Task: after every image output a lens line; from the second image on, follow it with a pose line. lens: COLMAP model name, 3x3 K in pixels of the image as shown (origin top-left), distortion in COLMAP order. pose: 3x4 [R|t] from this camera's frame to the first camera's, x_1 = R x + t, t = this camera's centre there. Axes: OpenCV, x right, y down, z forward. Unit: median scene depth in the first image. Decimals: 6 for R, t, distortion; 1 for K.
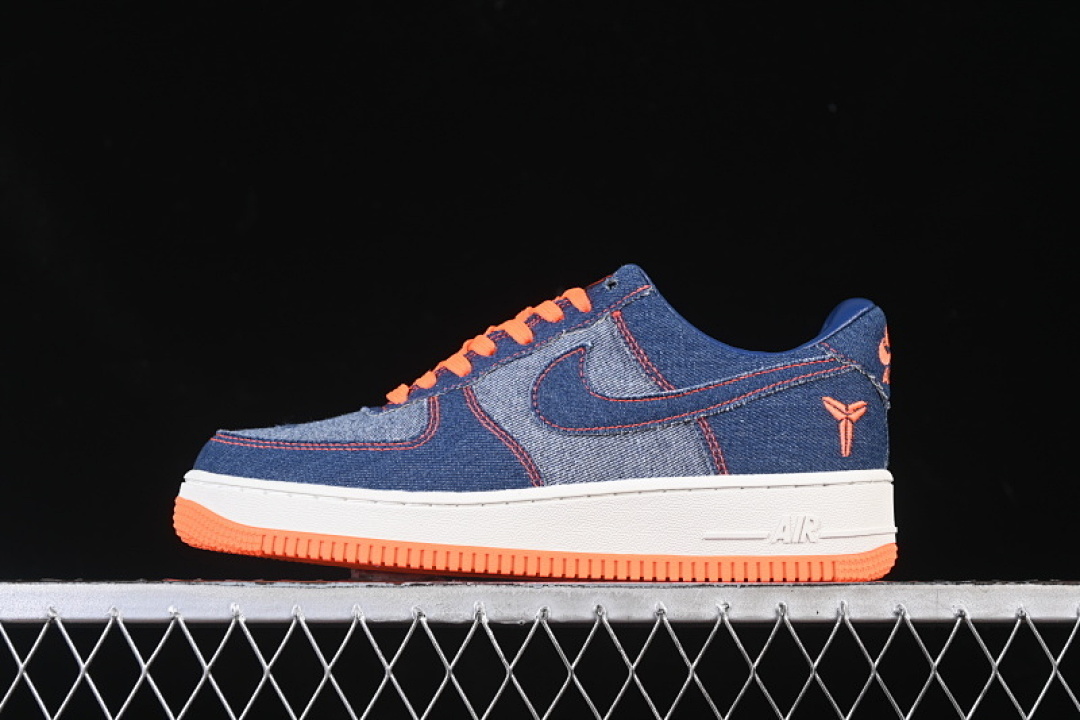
lens RADIAL K [[2346.5, 0, 540.0], [0, 2346.5, 360.0], [0, 0, 1]] dist [0.025415, 0.140889]
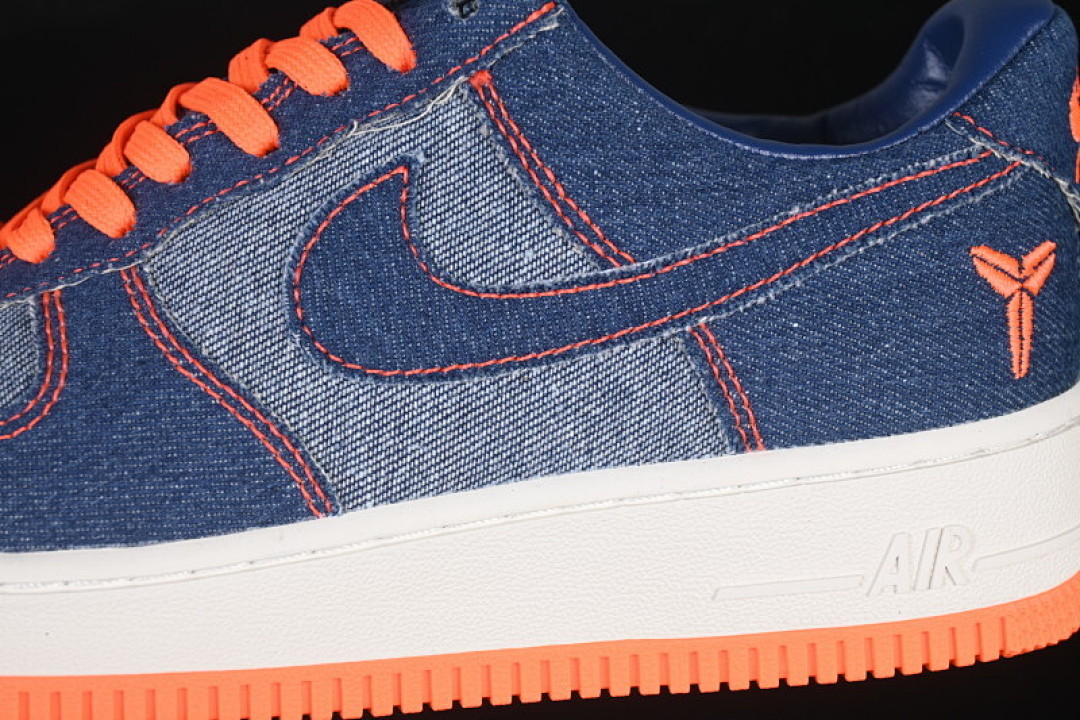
lens RADIAL K [[2346.5, 0, 540.0], [0, 2346.5, 360.0], [0, 0, 1]] dist [0.025415, 0.140889]
pose [[0.988572, -0.077187, 0.129491, -0.014520], [0.043479, 0.968460, 0.245347, -0.073056], [-0.144345, -0.236913, 0.960748, 0.592901]]
